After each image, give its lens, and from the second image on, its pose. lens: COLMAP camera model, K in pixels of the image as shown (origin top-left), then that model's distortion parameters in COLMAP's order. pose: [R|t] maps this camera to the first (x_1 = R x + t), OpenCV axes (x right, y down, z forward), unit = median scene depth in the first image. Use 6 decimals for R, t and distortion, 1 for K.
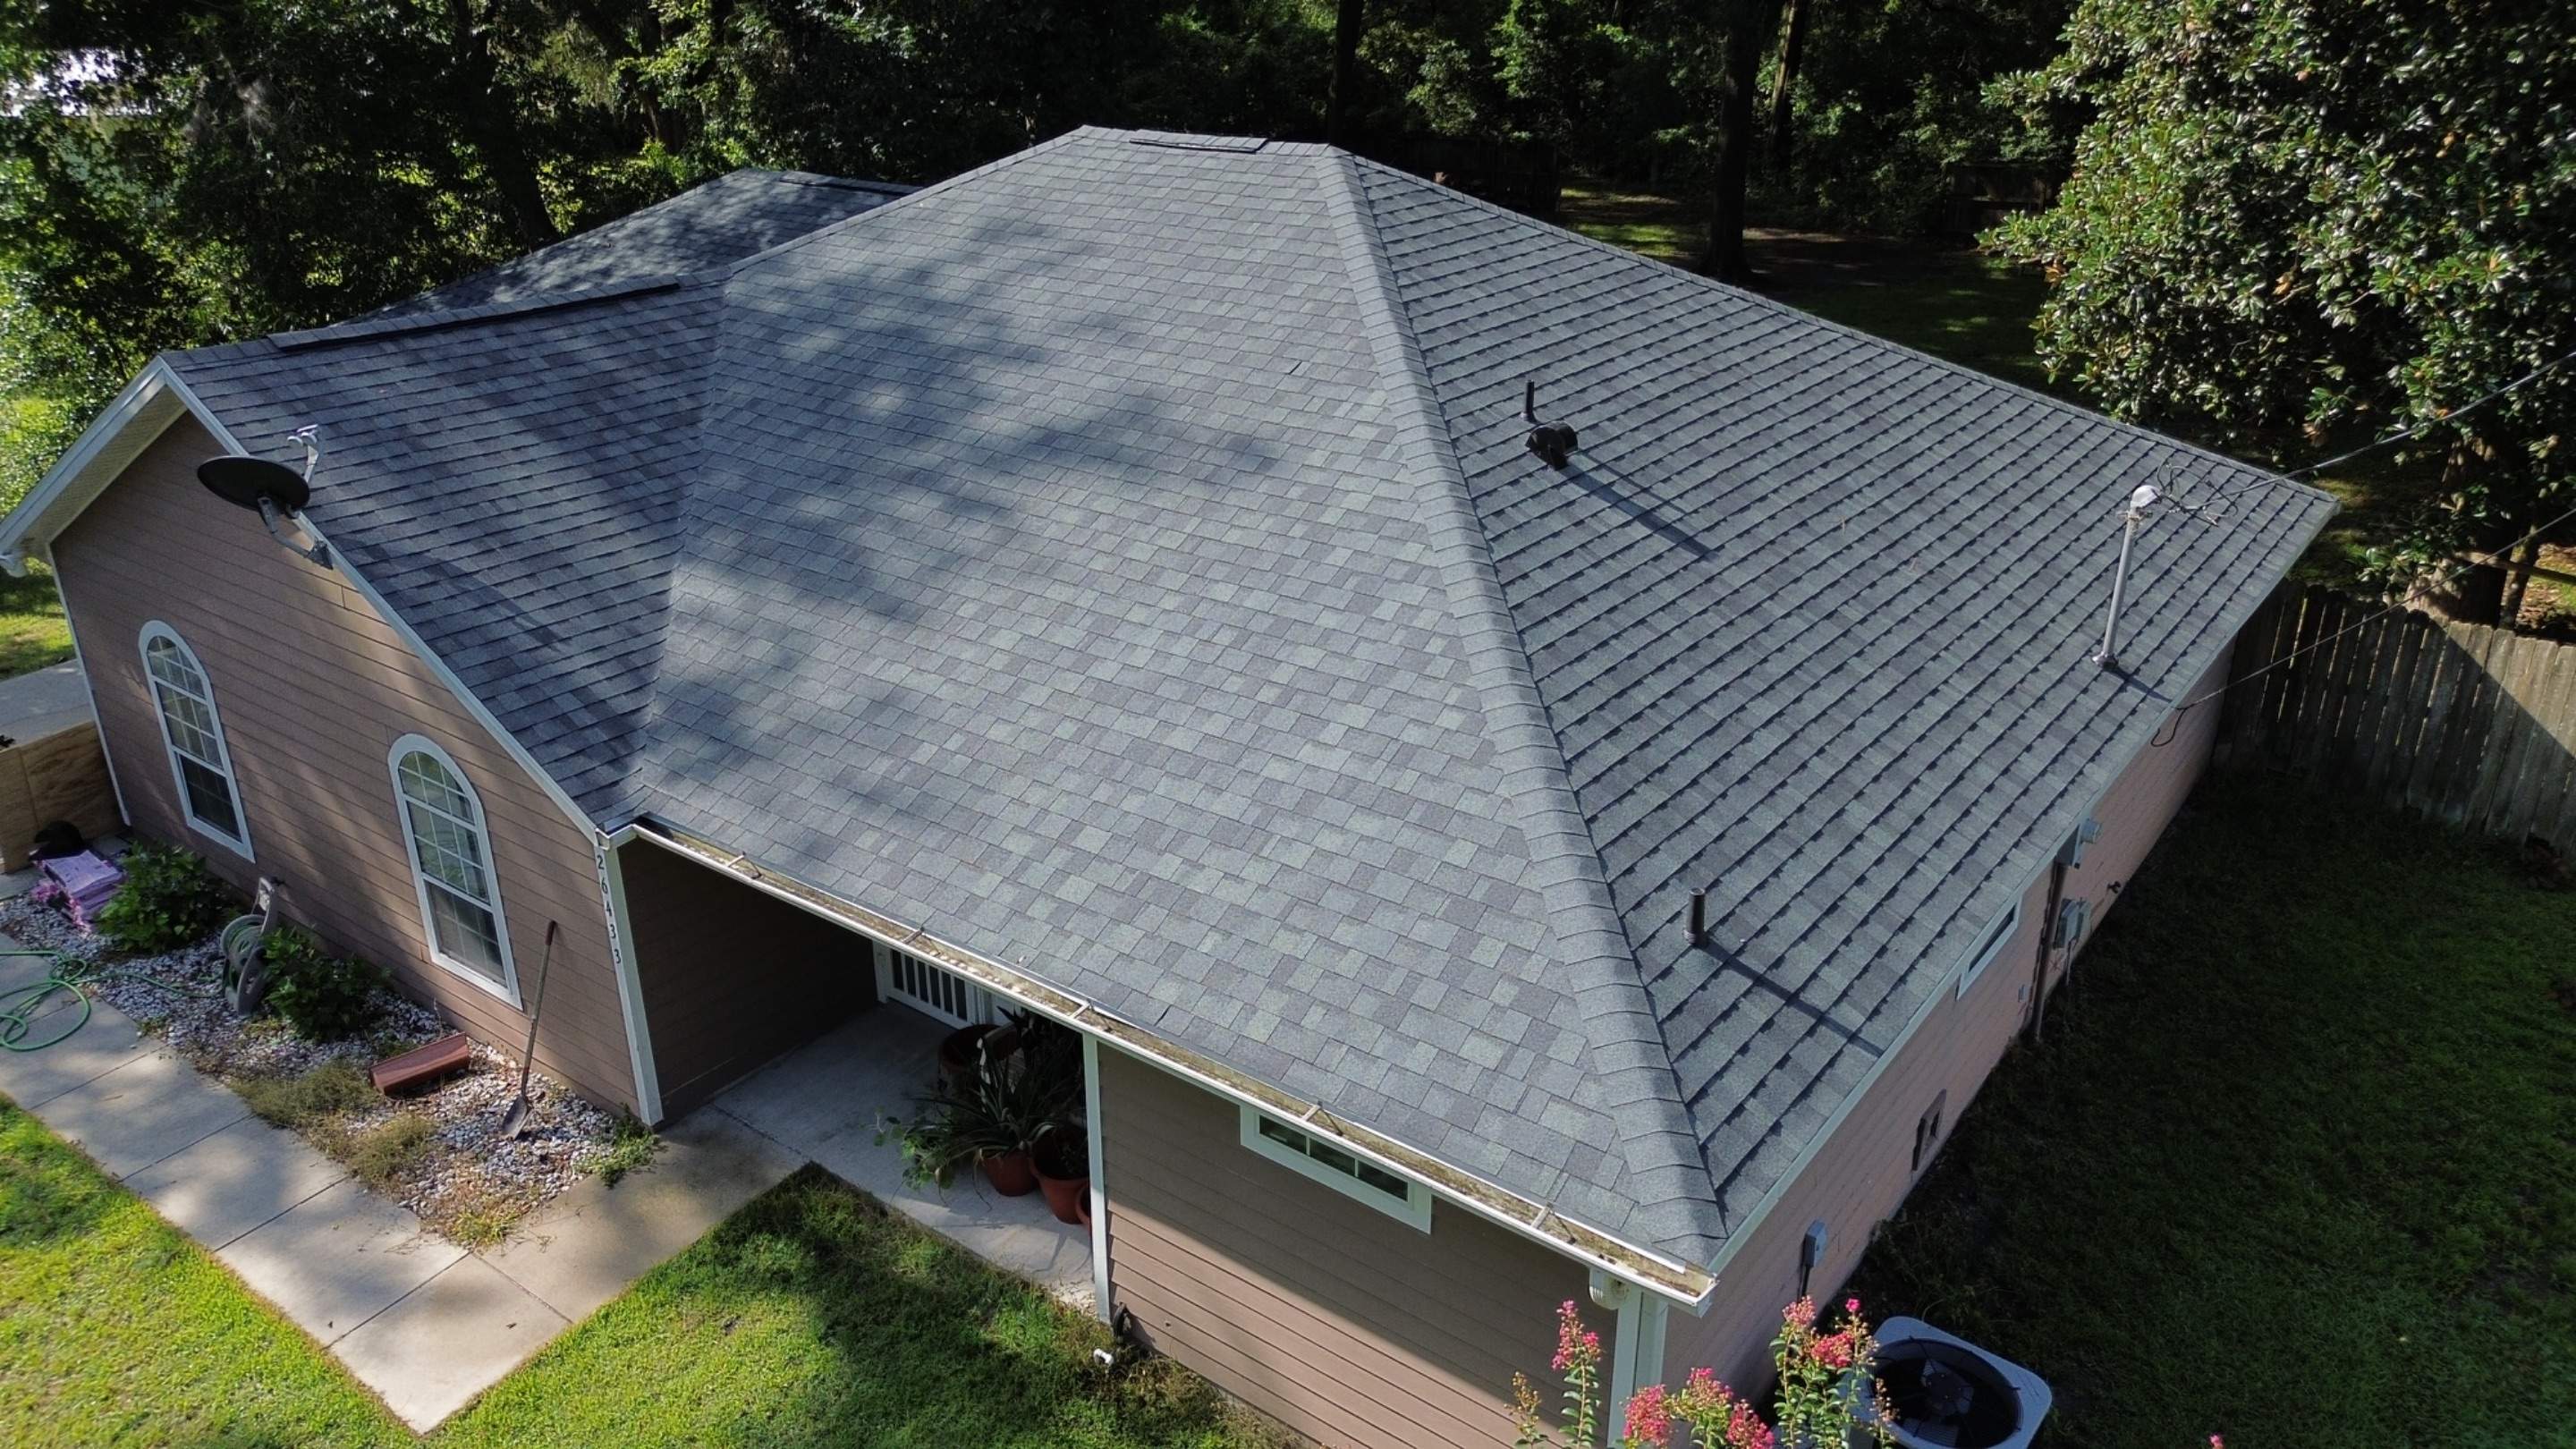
lens RADIAL K [[1813.1, 0, 1307.0], [0, 1813.1, 721.4], [0, 0, 1]] dist [0.132254, -0.277638]
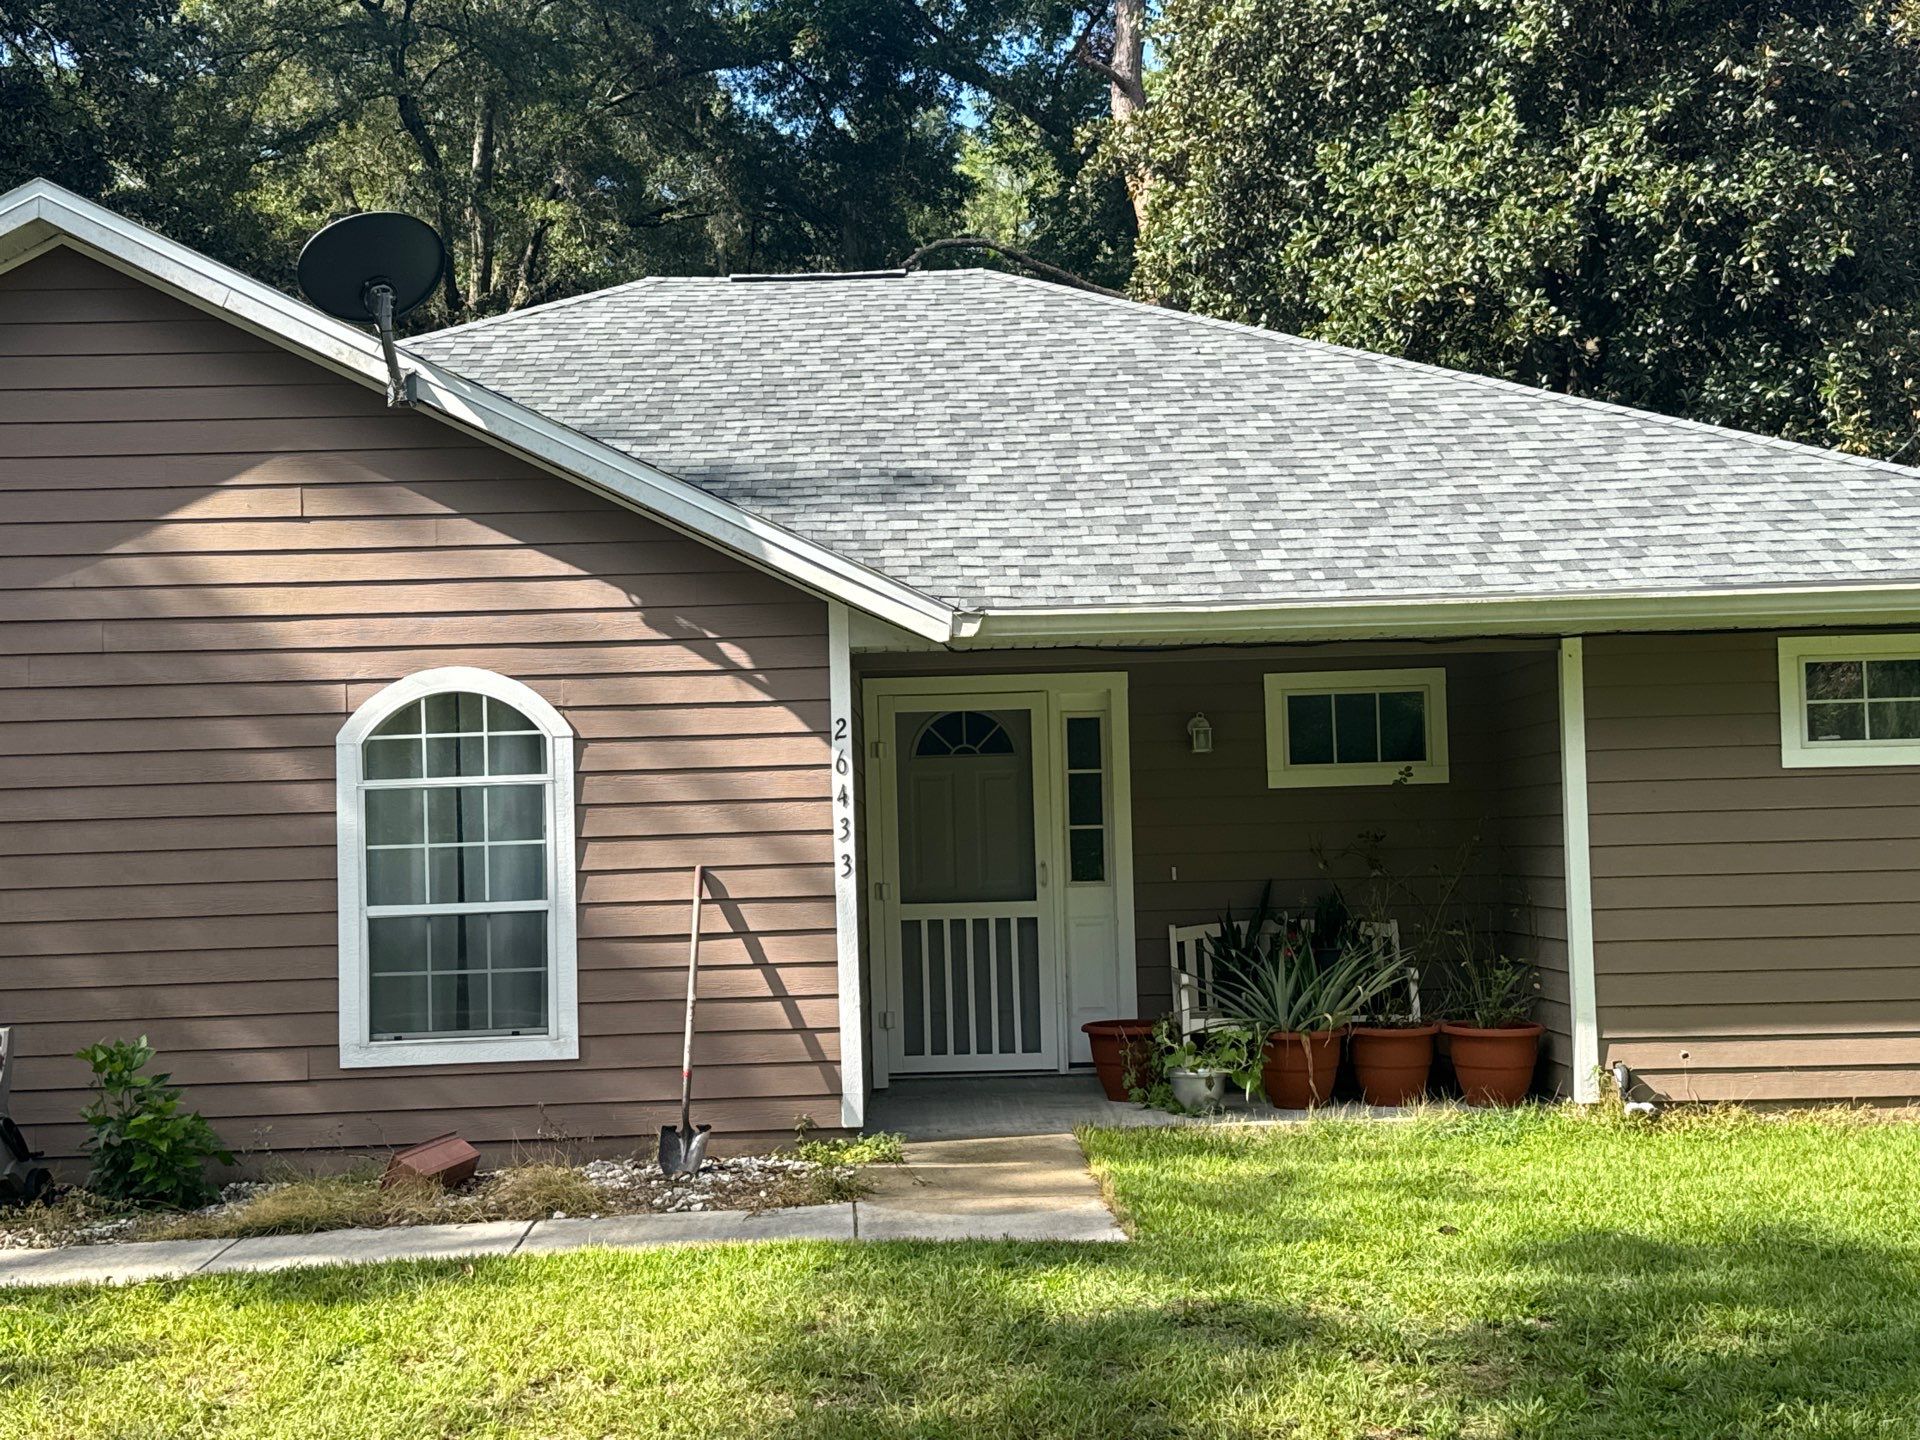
lens RADIAL K [[2364.8, 0, 953.0], [0, 2364.8, 720.1], [0, 0, 1]] dist [0.210200, -0.463046]
pose [[0.799949, 0.009847, 0.599987, -1.005480], [0.262454, 0.893417, -0.364587, 0.480384], [-0.539629, 0.449121, 0.712104, 0.257758]]
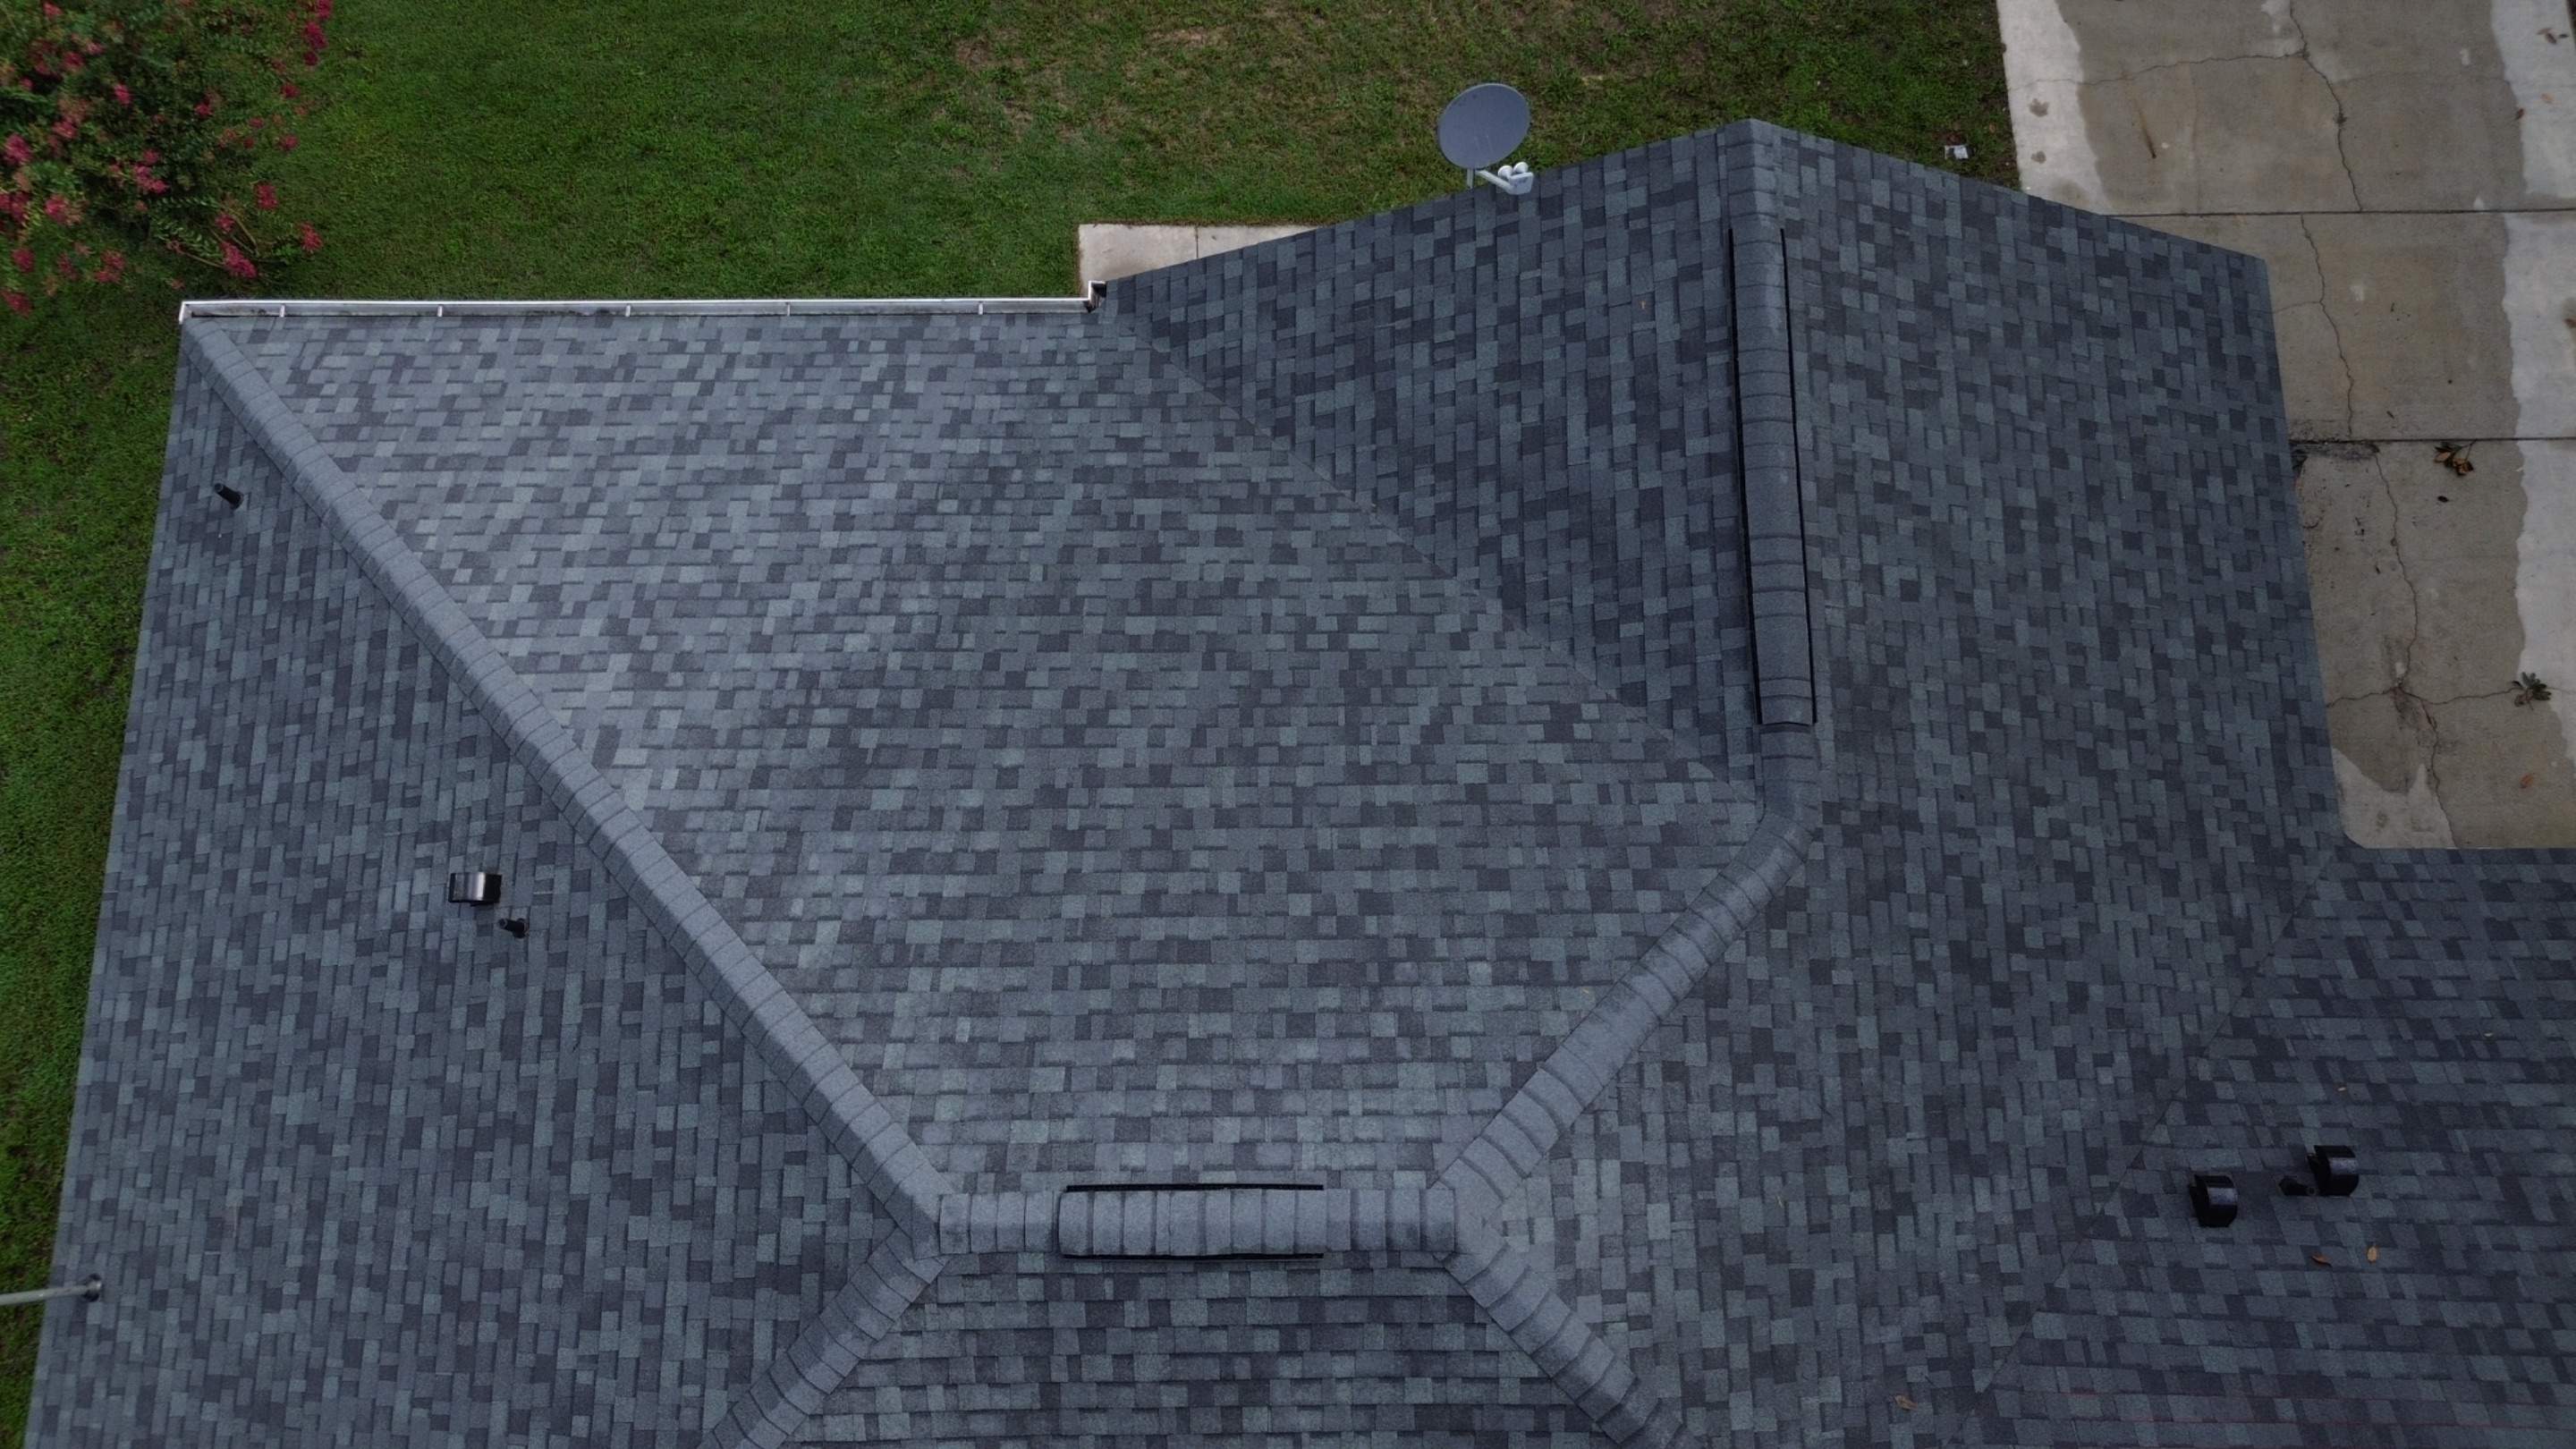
lens RADIAL K [[1806.5, 0, 1298.4], [0, 1806.5, 729.8], [0, 0, 1]] dist [0.091001, -0.103420]
pose [[-0.801299, 0.584425, -0.127933, -0.143248], [-0.234887, -0.110656, 0.965704, -1.229616], [0.550225, 0.803867, 0.225942, 1.015797]]
